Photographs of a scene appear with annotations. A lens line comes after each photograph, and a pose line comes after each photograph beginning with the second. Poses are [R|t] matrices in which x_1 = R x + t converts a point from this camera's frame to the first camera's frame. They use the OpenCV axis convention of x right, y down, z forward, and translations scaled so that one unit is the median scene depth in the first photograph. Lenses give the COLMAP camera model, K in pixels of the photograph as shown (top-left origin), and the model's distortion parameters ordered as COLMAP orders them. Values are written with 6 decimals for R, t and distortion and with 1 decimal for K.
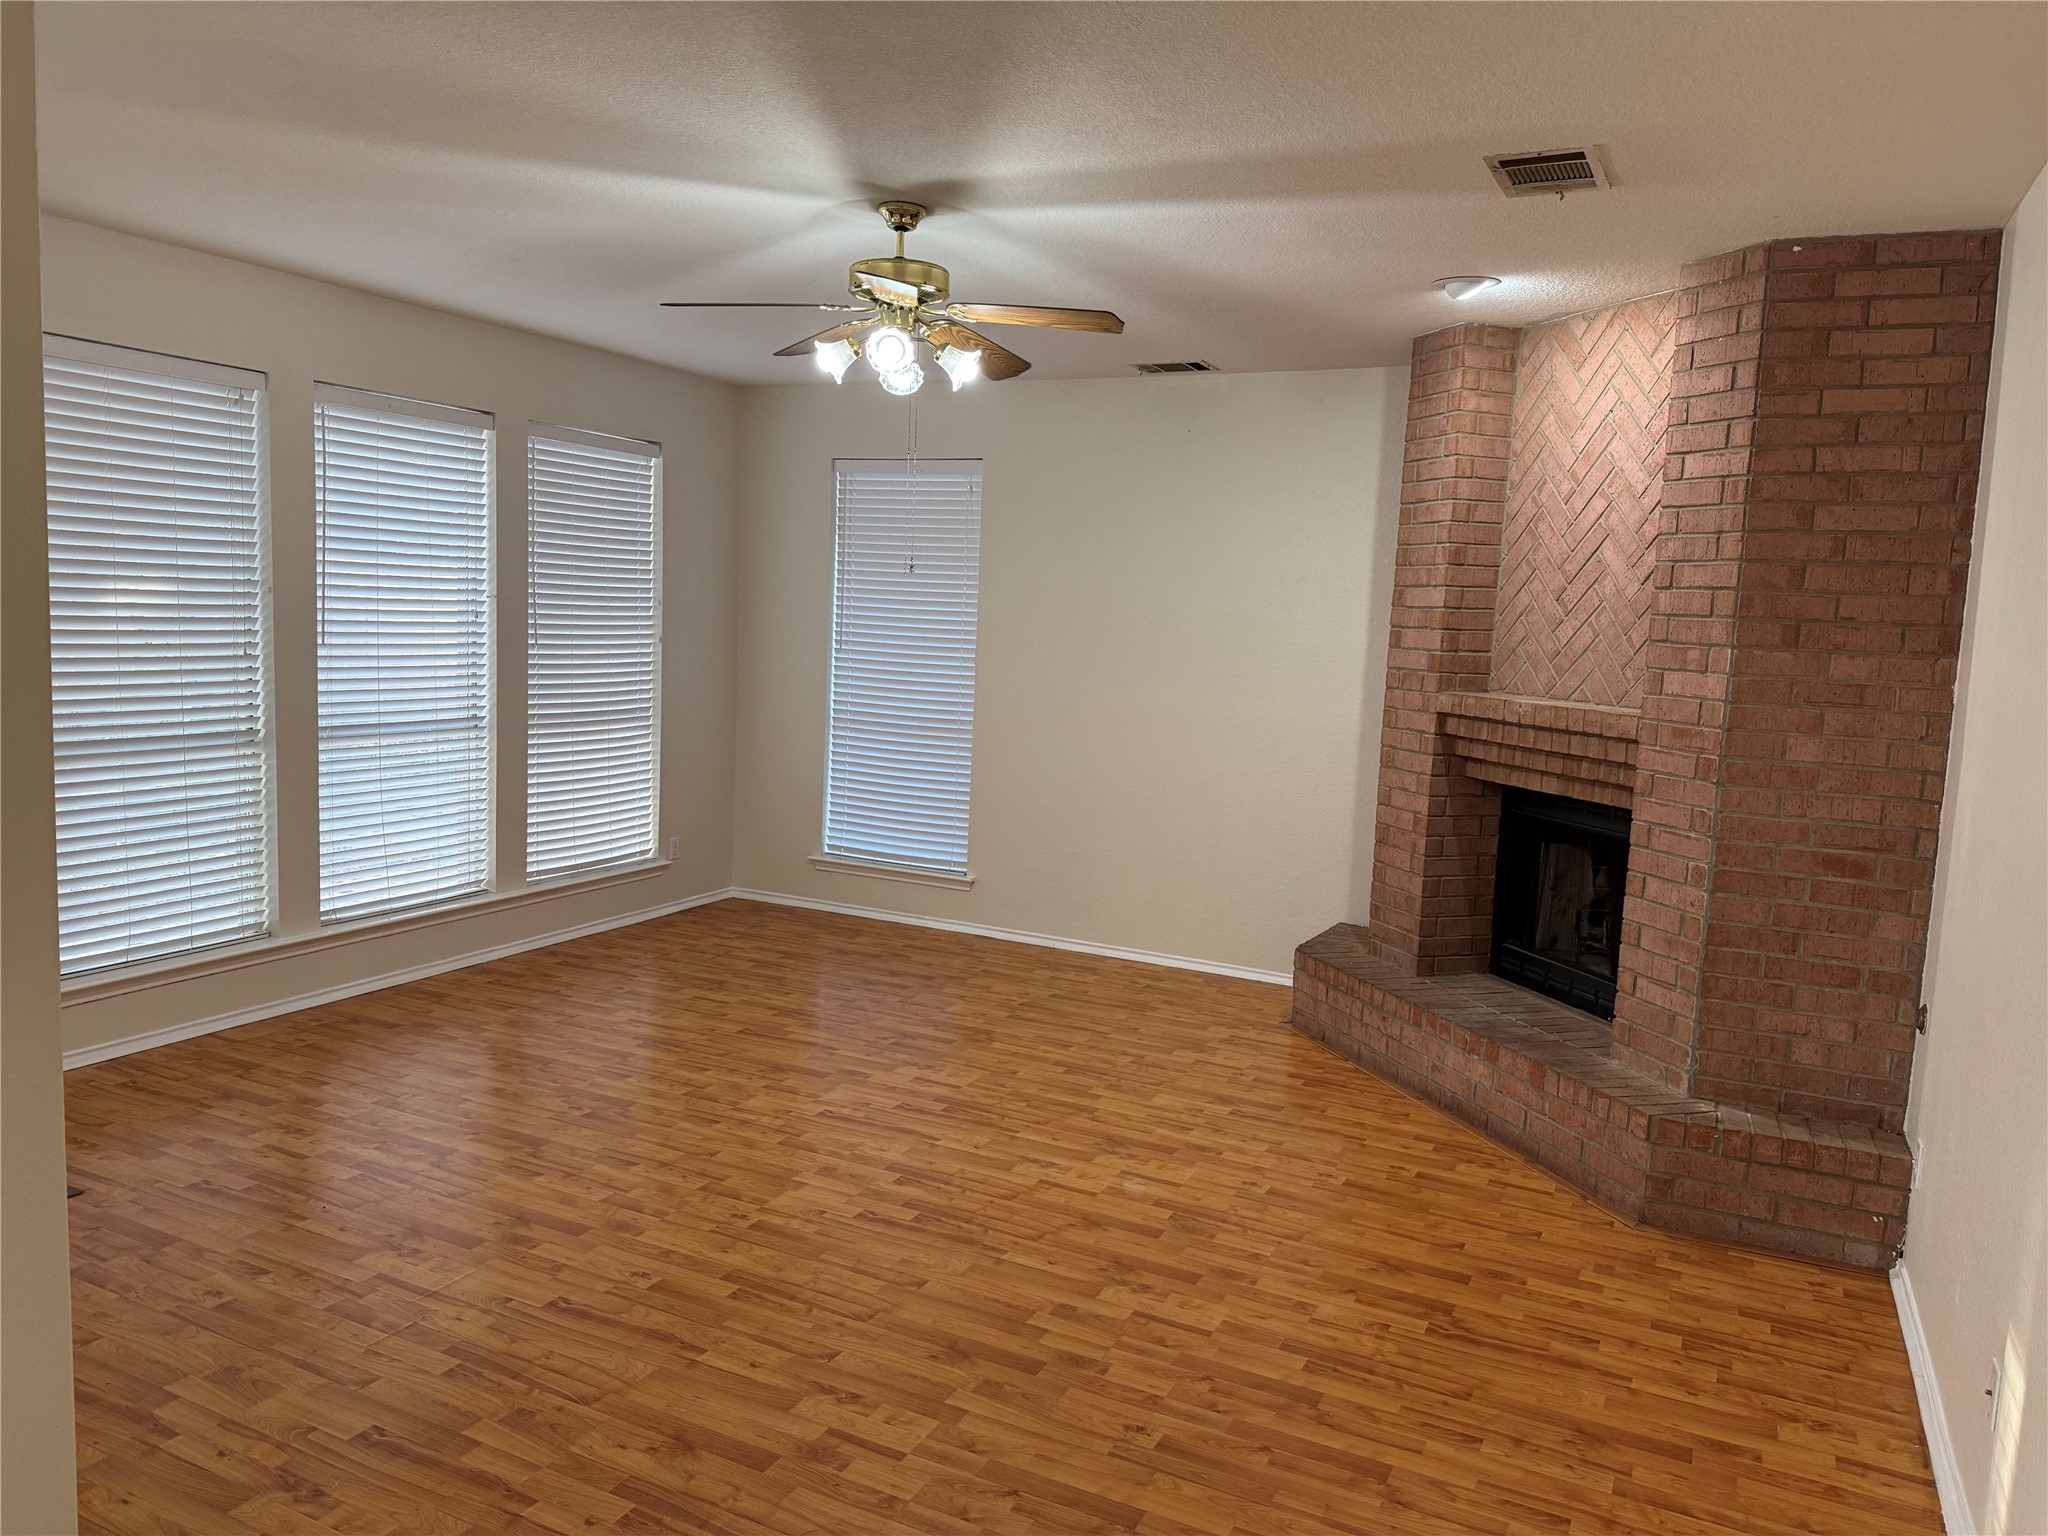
lens RADIAL K [[1430.7, 0, 1029.0], [0, 1430.7, 756.9], [0, 0, 1]] dist [0.087500, -0.126822]
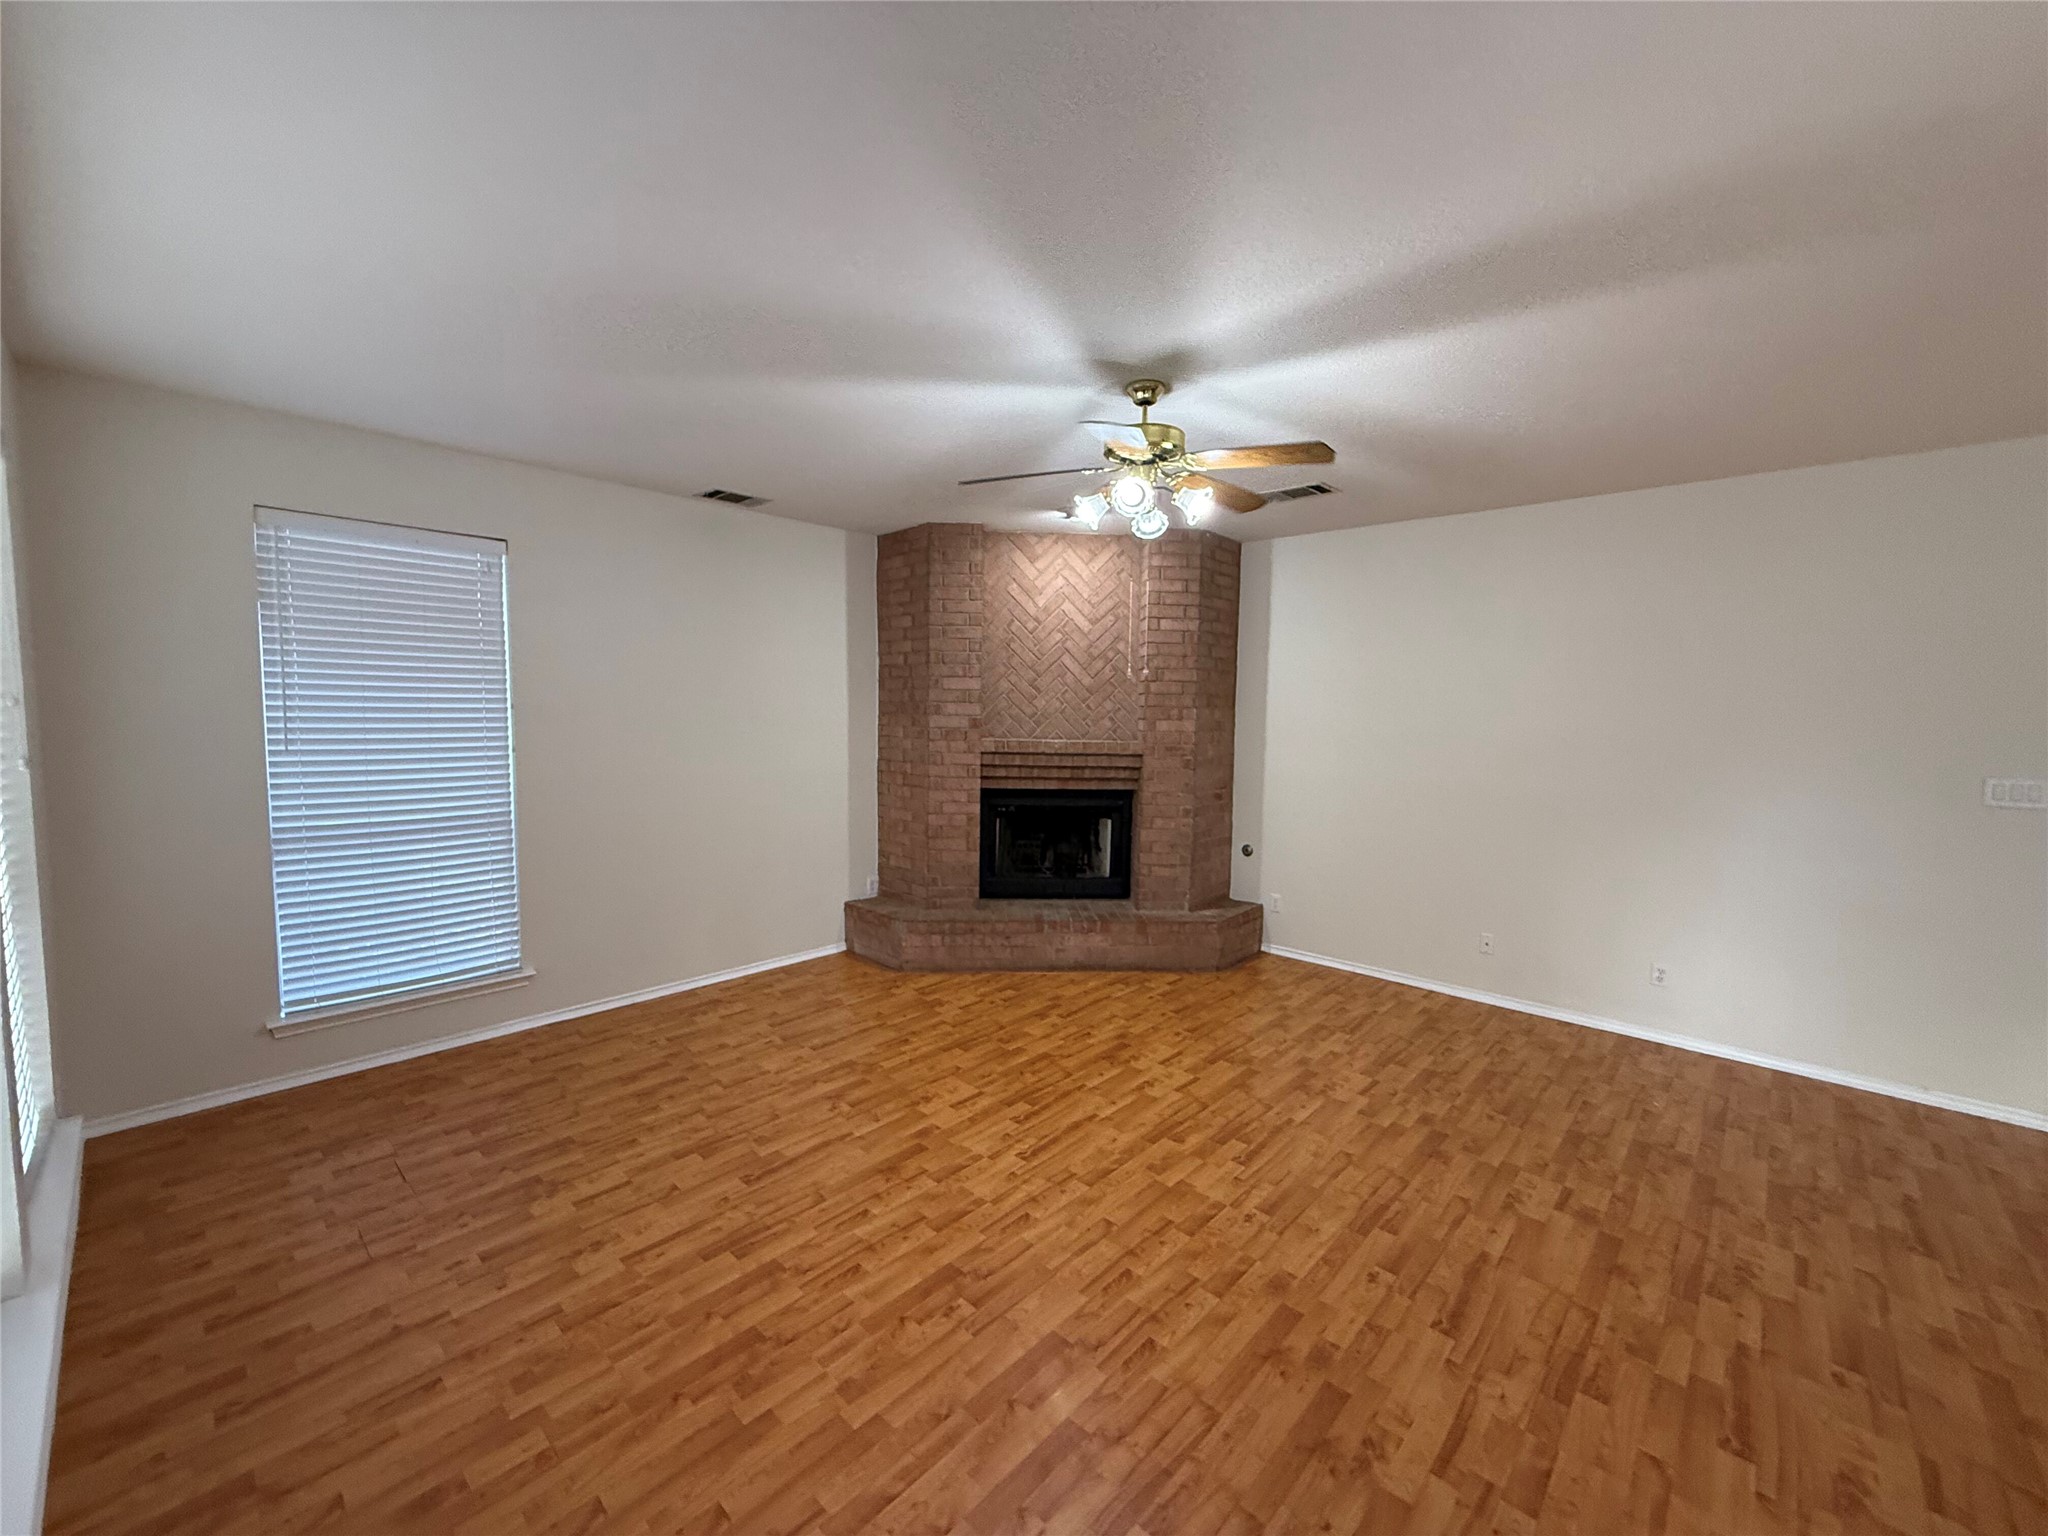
lens RADIAL K [[820.2, 0, 1003.2], [0, 820.2, 762.6], [0, 0, 1]] dist [-0.001539, 0.001018]
pose [[0.294978, -0.105752, 0.949634, -0.707015], [0.098777, 0.991907, 0.079777, -0.106433], [-0.950385, 0.070269, 0.303037, 0.786887]]
